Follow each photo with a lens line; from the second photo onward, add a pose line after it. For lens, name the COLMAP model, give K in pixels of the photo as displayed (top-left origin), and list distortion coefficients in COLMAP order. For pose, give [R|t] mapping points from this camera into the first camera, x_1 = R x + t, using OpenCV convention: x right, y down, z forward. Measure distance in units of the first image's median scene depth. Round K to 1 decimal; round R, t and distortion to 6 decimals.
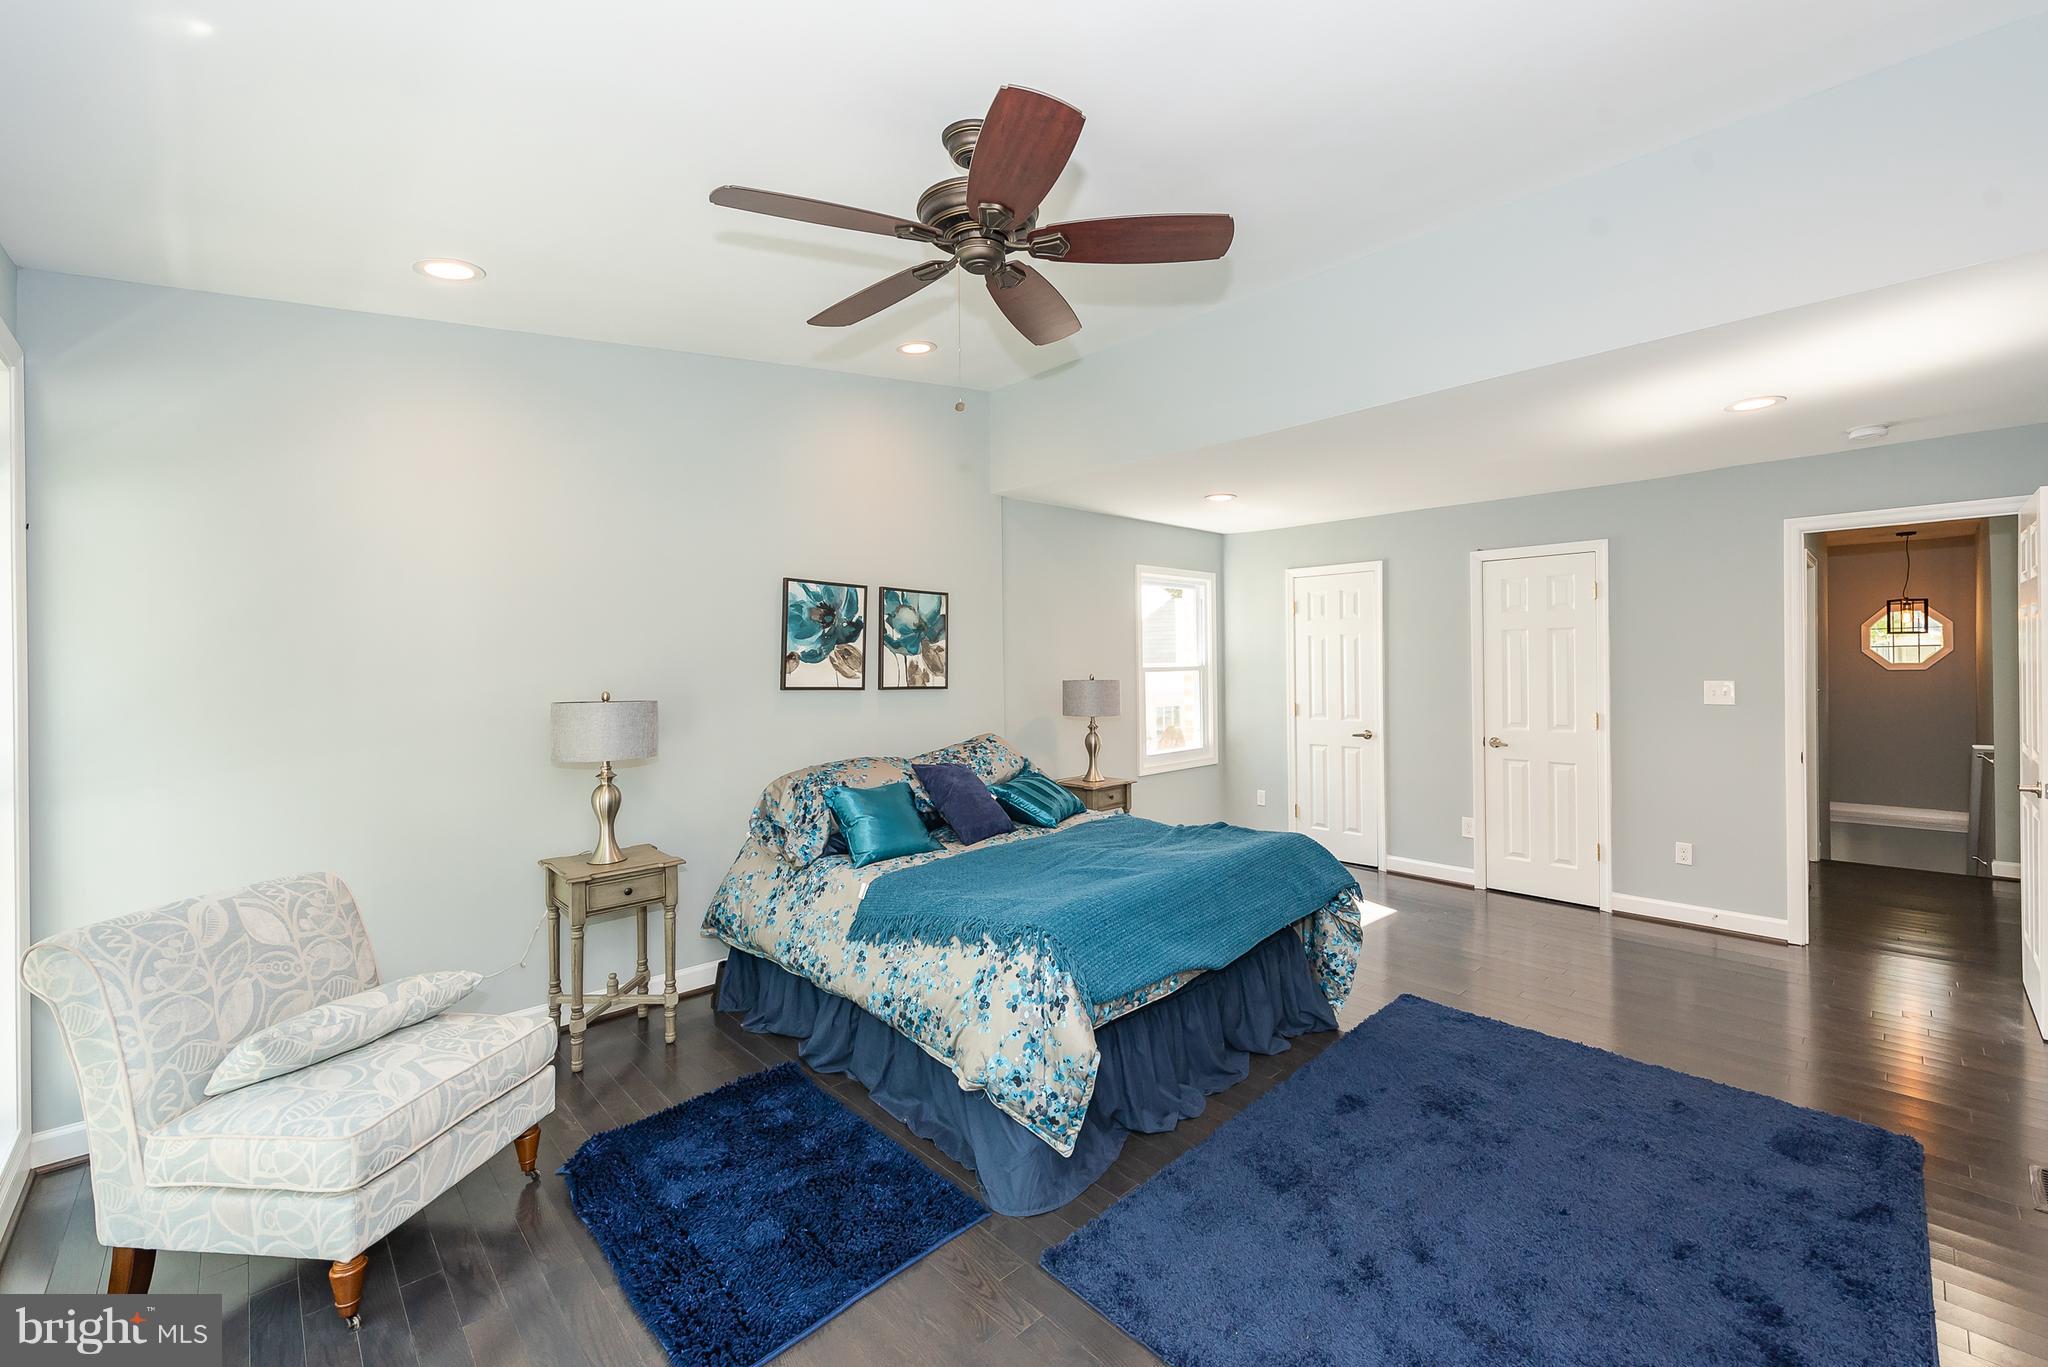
lens RADIAL K [[838.0, 0, 1021.3], [0, 838.0, 675.9], [0, 0, 1]] dist [0.008941, -0.004035]
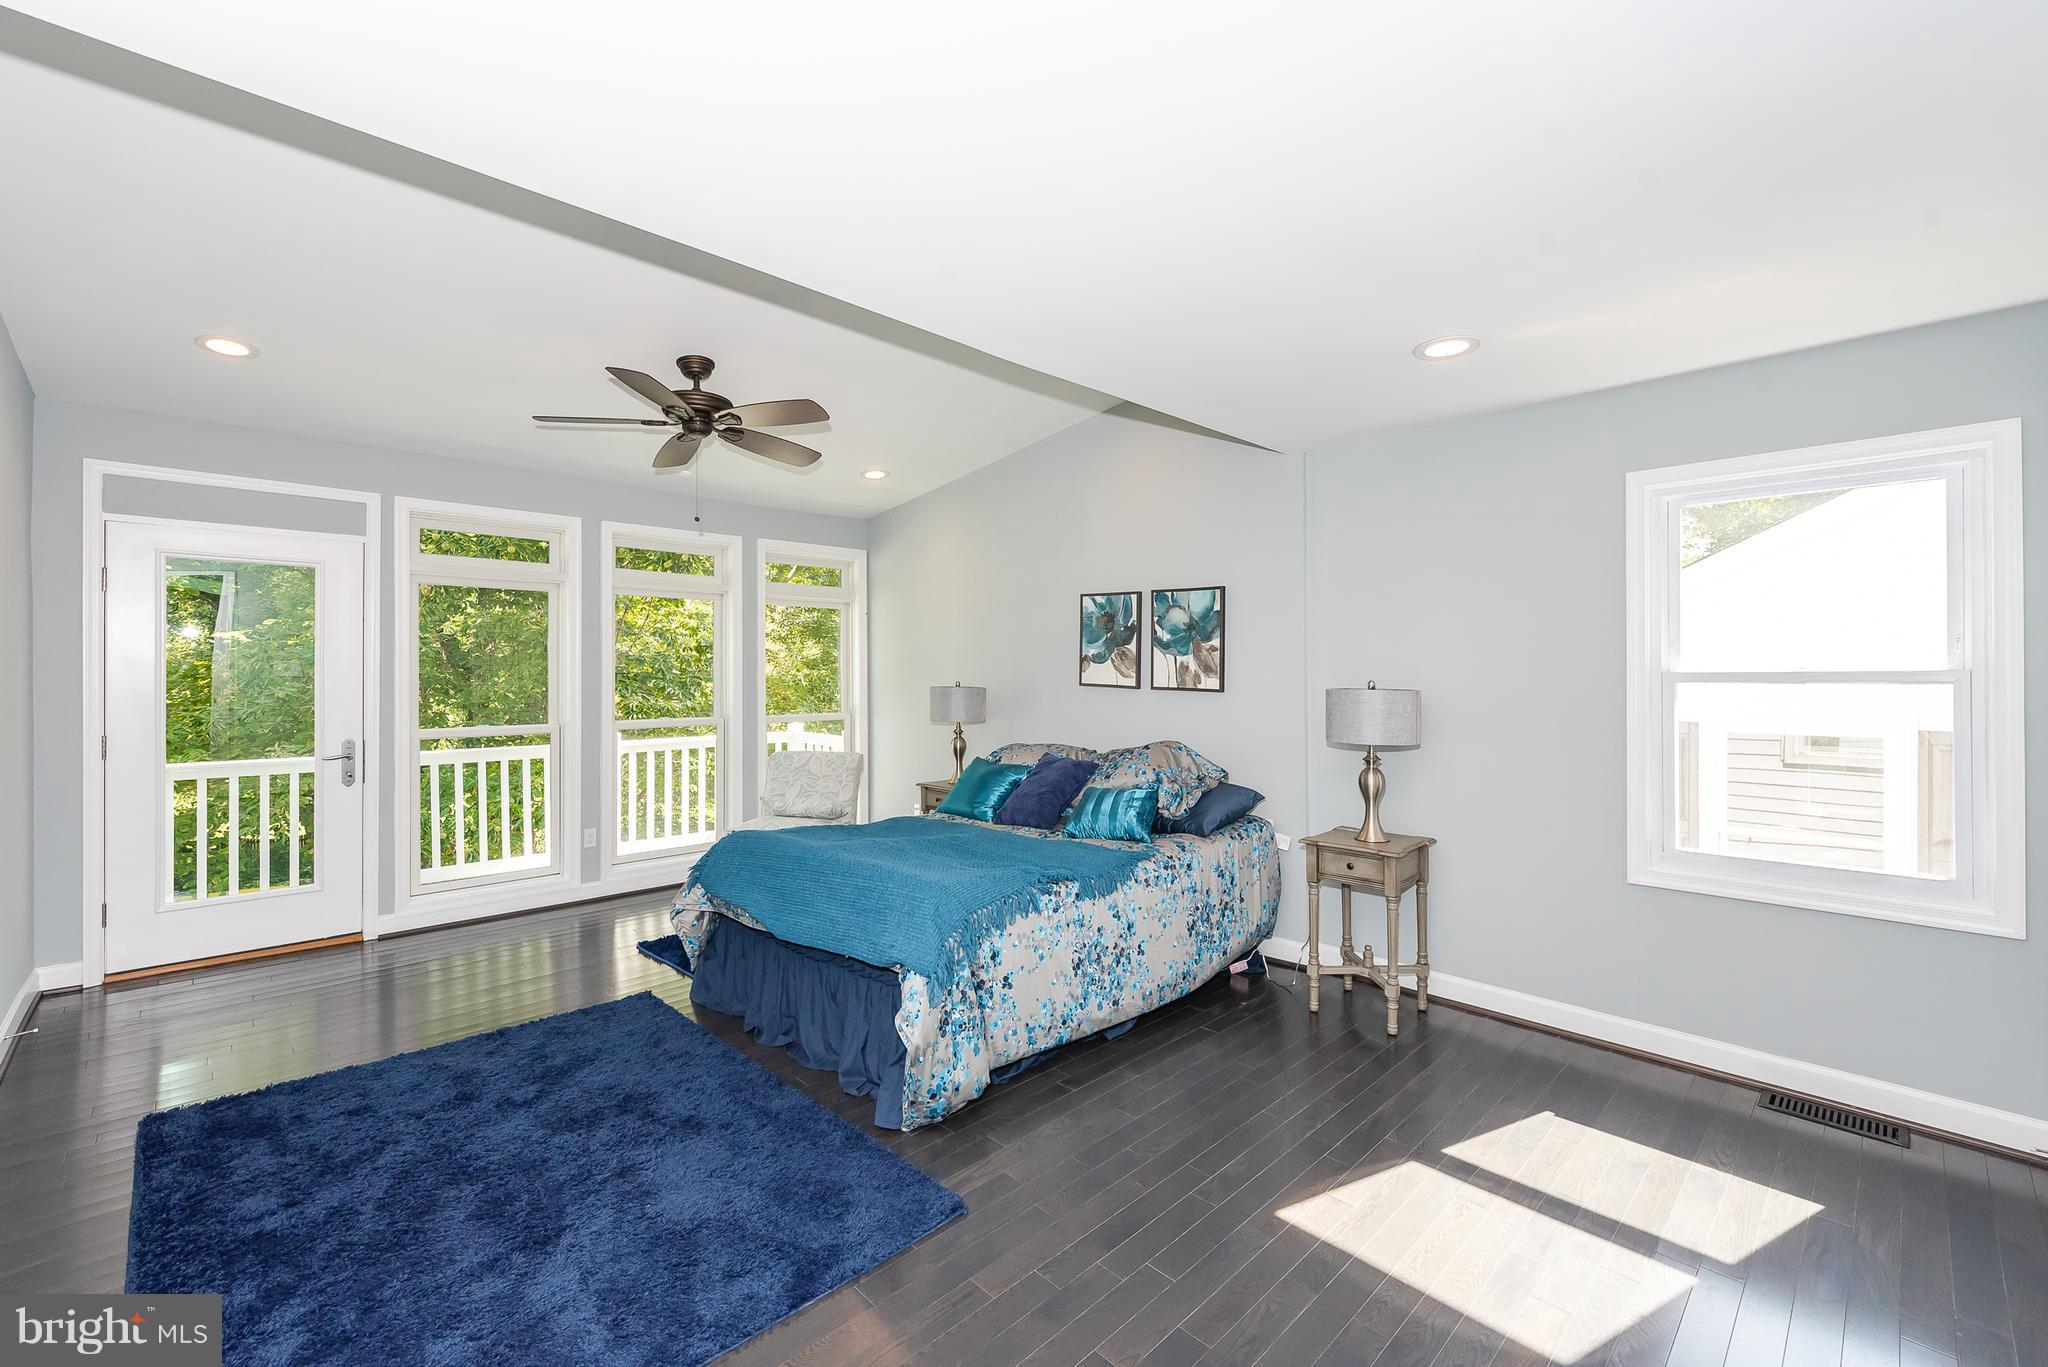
lens RADIAL K [[852.7, 0, 1034.6], [0, 852.7, 669.8], [0, 0, 1]] dist [0.001680, -0.002038]
pose [[-0.010277, 0.020359, -0.999740, 0.877437], [-0.002554, 0.999789, 0.020386, -0.028306], [0.999944, 0.002763, -0.010223, 0.850052]]
